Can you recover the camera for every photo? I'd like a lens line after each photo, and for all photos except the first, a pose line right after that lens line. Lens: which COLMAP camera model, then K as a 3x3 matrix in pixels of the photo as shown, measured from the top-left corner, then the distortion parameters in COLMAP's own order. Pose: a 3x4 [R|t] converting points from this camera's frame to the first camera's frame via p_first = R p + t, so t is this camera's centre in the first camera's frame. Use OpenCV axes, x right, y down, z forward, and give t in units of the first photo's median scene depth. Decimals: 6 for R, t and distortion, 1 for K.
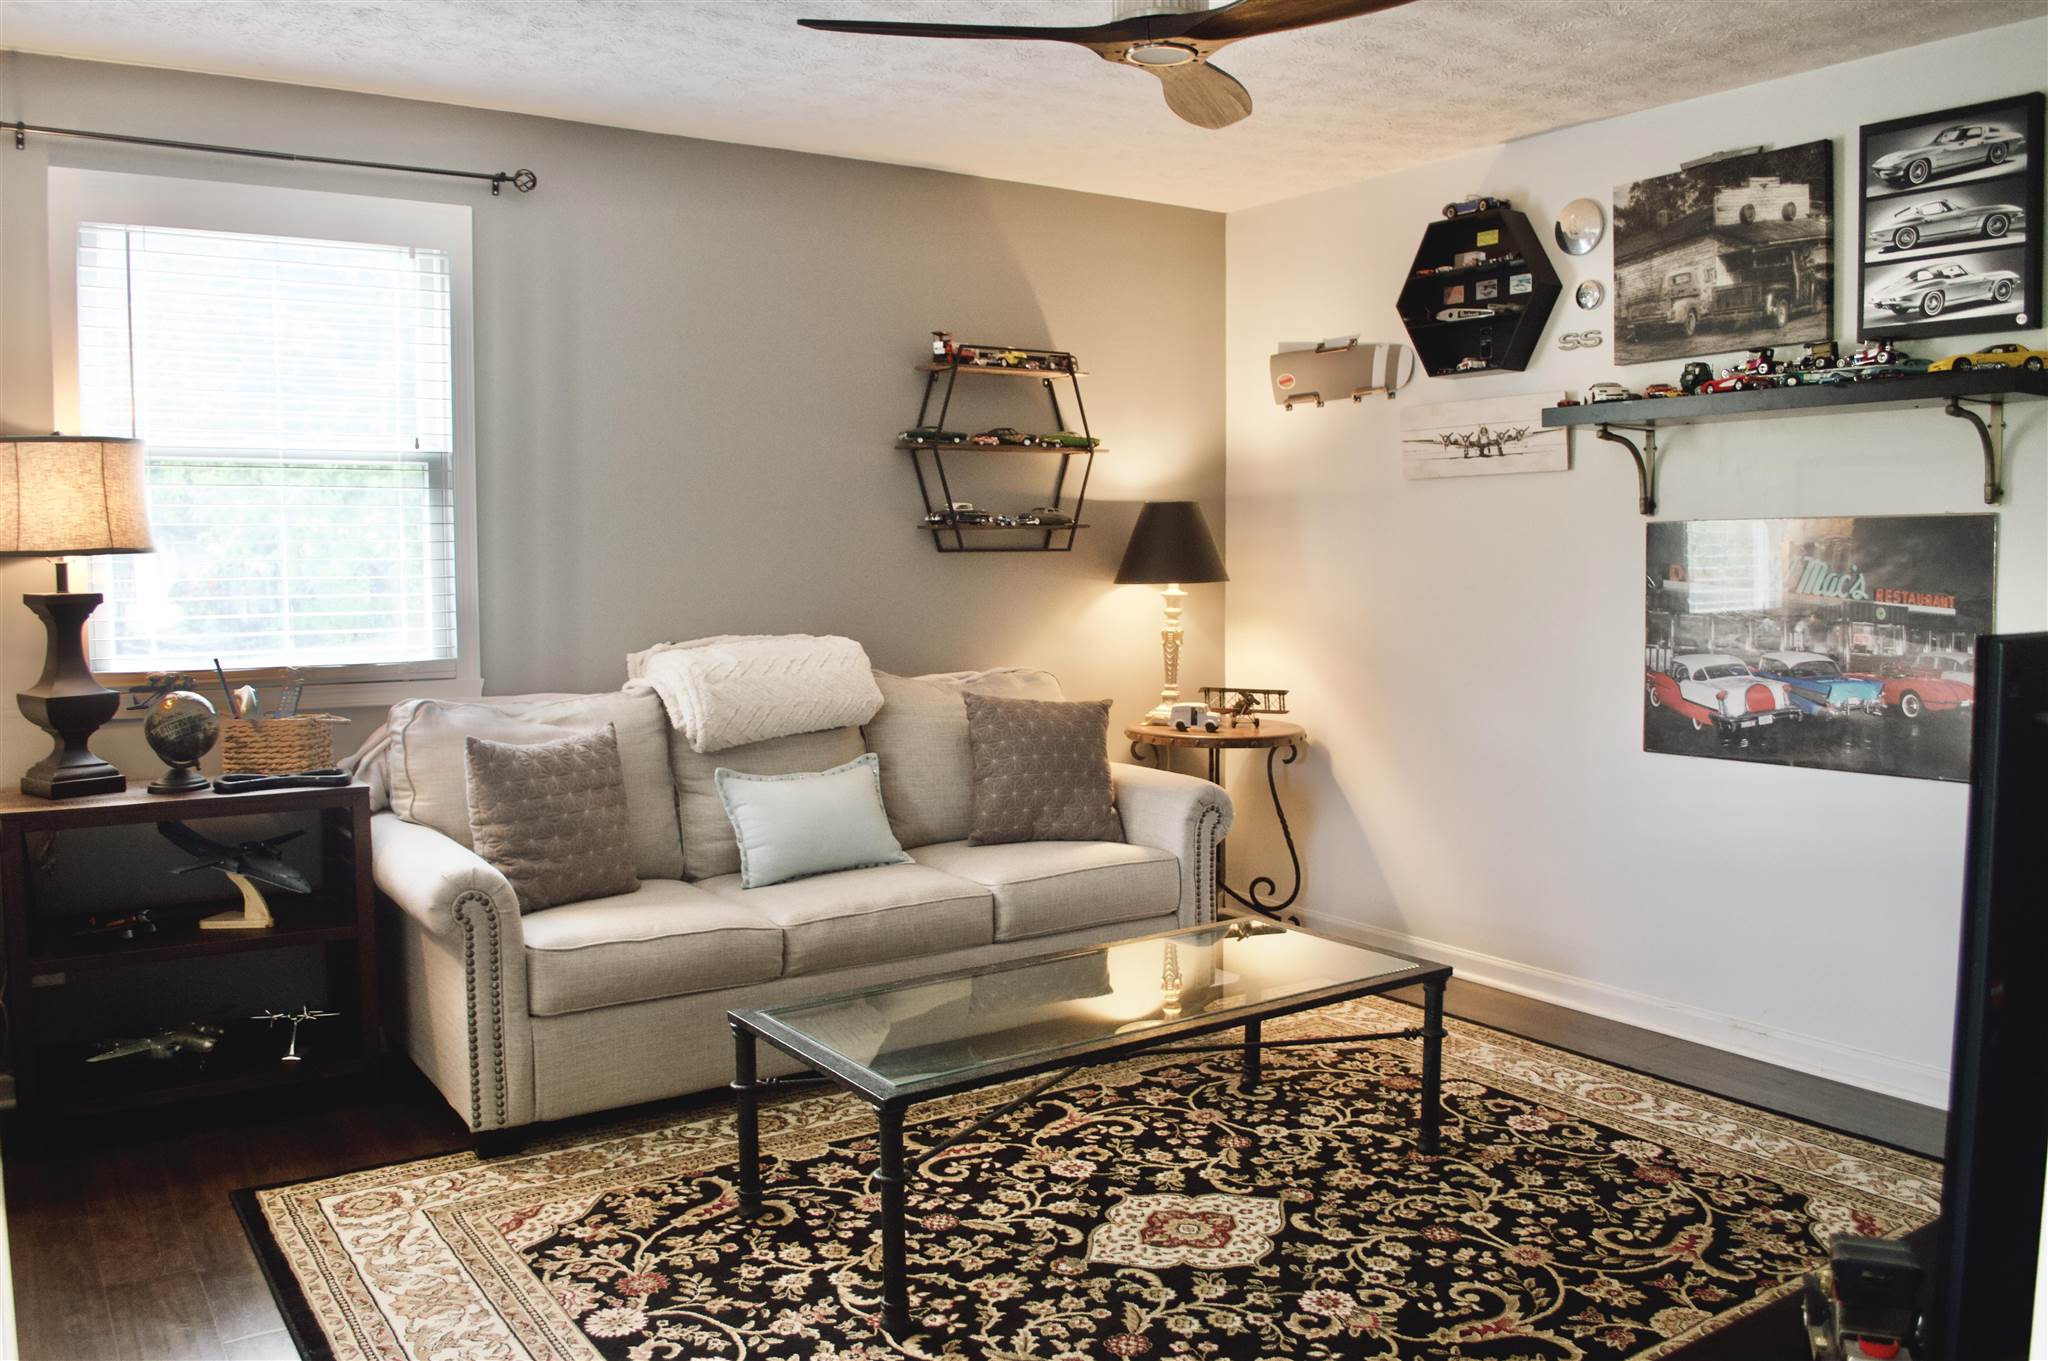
lens RADIAL K [[1607.9, 0, 1024.0], [0, 1607.9, 680.5], [0, 0, 1]] dist [-0.066345, 0.008889]
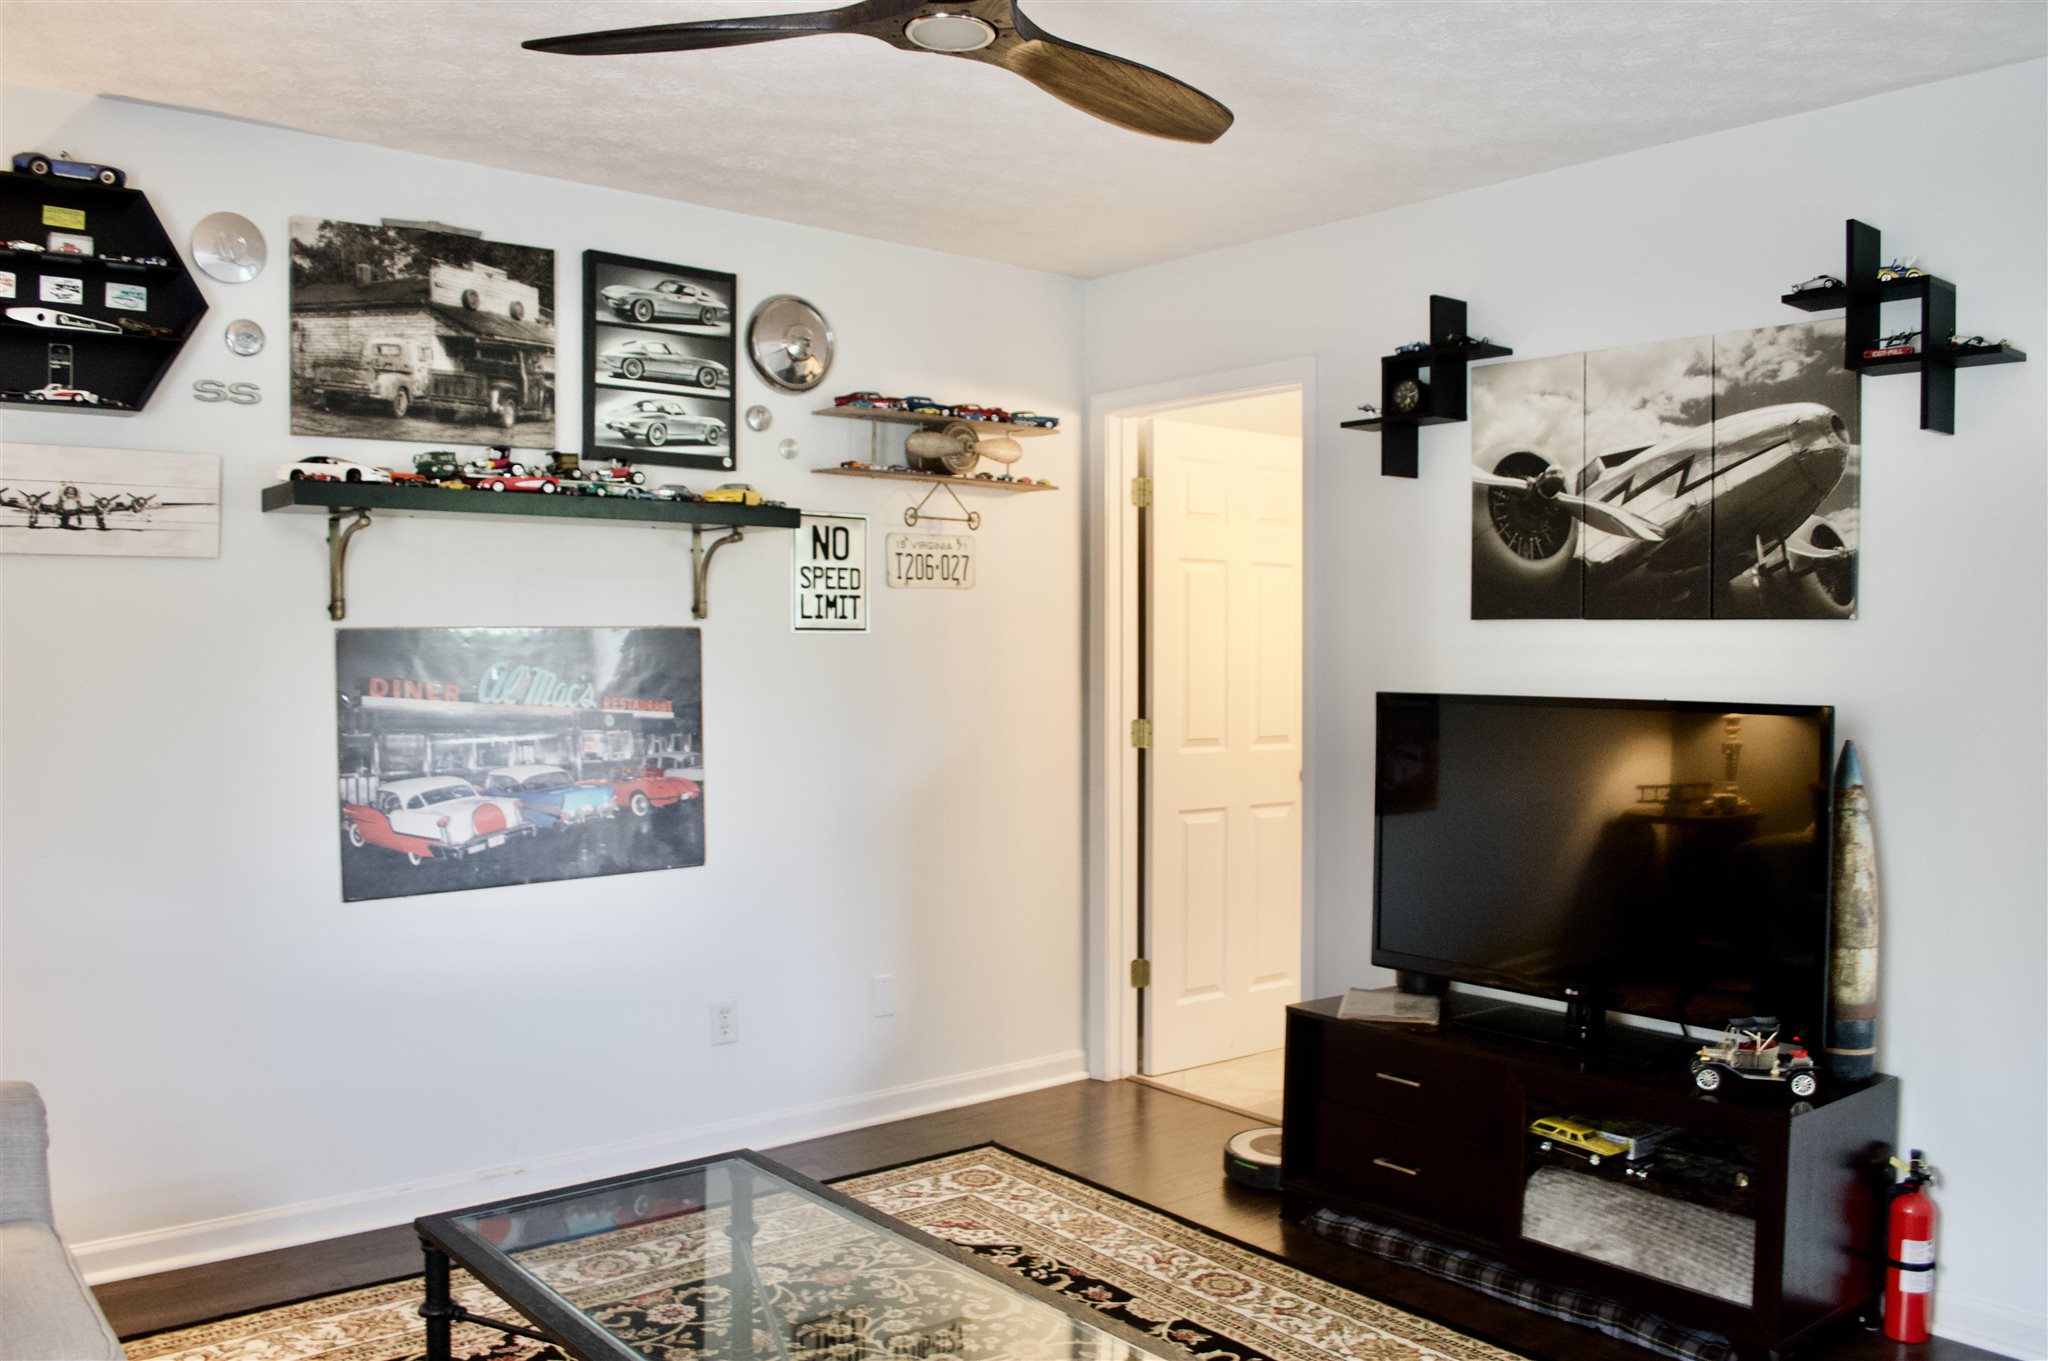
lens RADIAL K [[1702.0, 0, 1024.0], [0, 1702.0, 680.5], [0, 0, 1]] dist [-0.058757, -0.004285]
pose [[-0.090663, -0.017747, 0.995724, -0.563416], [0.077613, 0.996674, 0.024831, -0.071331], [-0.992853, 0.079532, -0.088984, 0.781489]]
